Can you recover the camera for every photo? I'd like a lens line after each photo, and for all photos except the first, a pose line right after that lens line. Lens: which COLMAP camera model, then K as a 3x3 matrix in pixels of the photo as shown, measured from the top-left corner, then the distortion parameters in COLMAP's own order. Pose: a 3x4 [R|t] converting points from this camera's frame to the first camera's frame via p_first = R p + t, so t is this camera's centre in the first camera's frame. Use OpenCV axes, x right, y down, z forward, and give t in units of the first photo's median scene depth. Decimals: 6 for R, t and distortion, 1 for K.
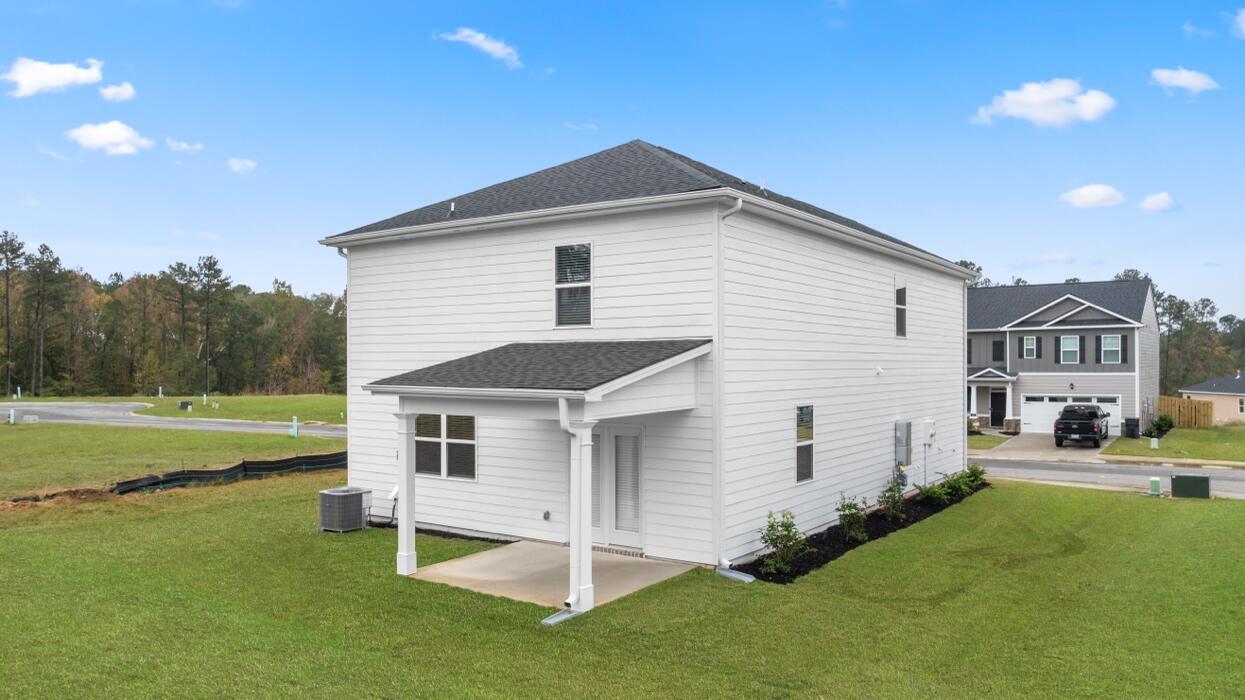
lens RADIAL K [[892.6, 0, 623.2], [0, 892.6, 362.2], [0, 0, 1]] dist [-0.020519, 0.023931]
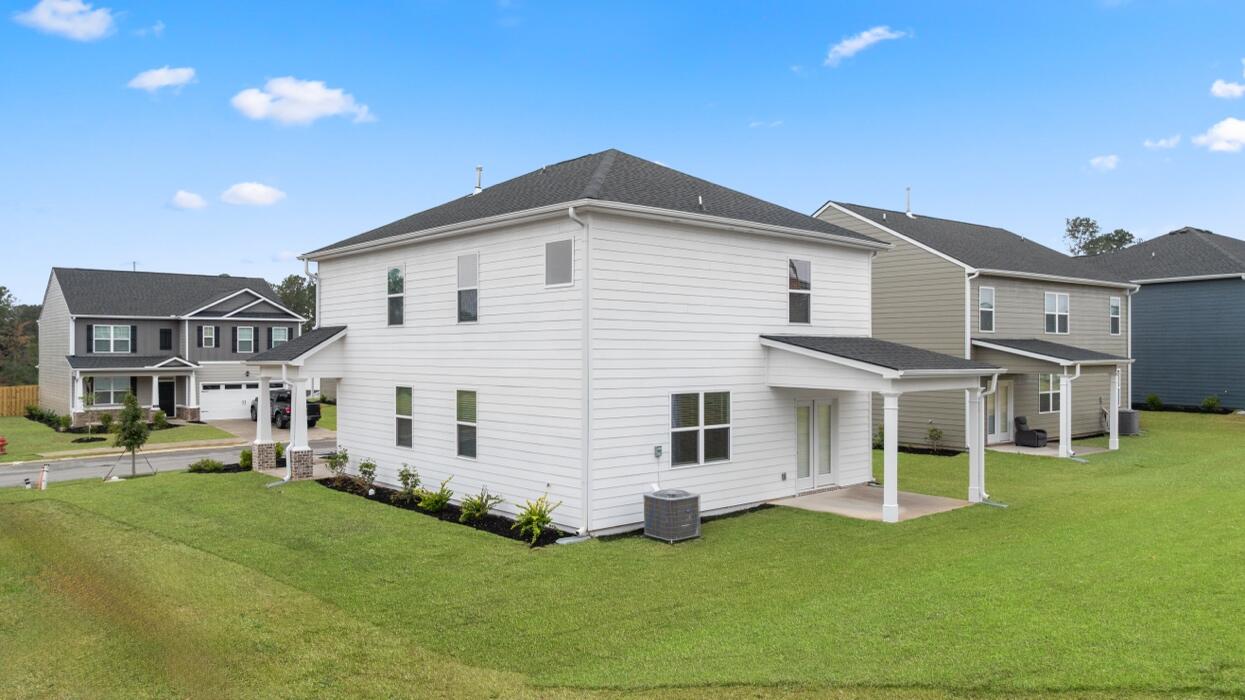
lens RADIAL K [[892.6, 0, 628.3], [0, 892.6, 348.0], [0, 0, 1]] dist [-0.020519, 0.023931]
pose [[0.218807, 0.006401, 0.975747, -1.214220], [-0.002797, 0.999978, -0.005933, 0.002689], [-0.975764, -0.001431, 0.218820, 0.857152]]
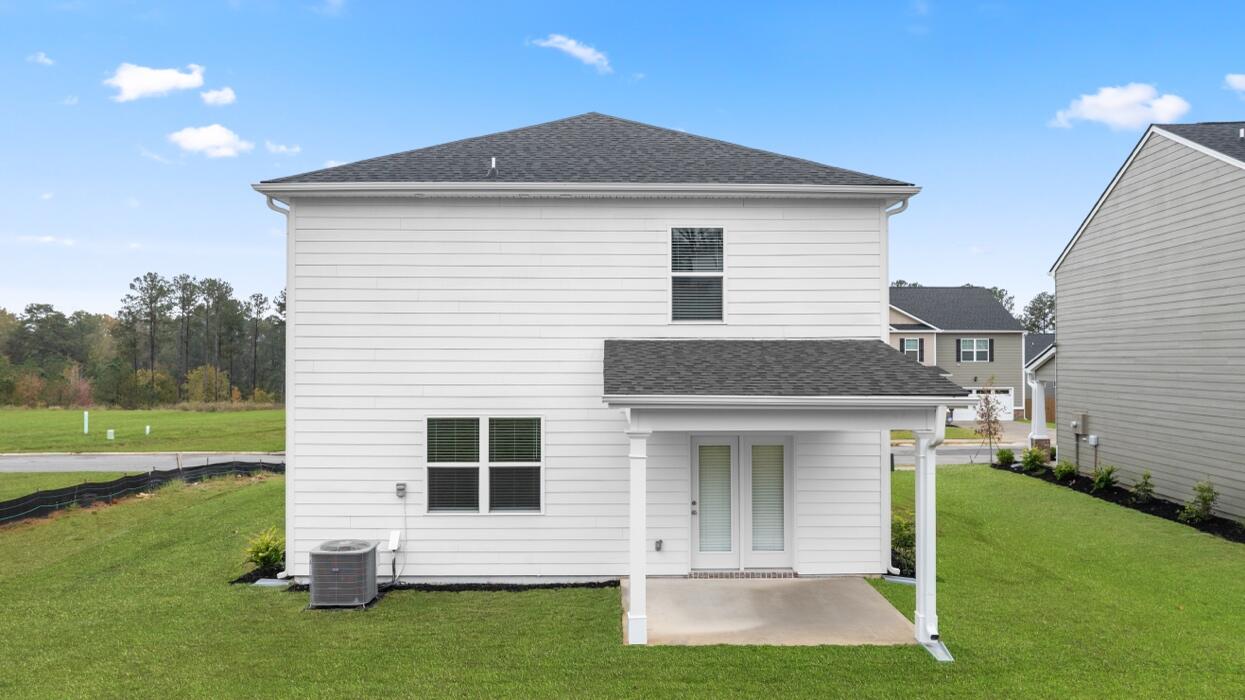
lens RADIAL K [[892.6, 0, 626.8], [0, 892.6, 340.3], [0, 0, 1]] dist [-0.020519, 0.023931]
pose [[0.805720, 0.012833, 0.592158, -0.557103], [-0.002709, 0.999835, -0.017983, -0.005692], [-0.592291, 0.012885, 0.805621, 0.306878]]
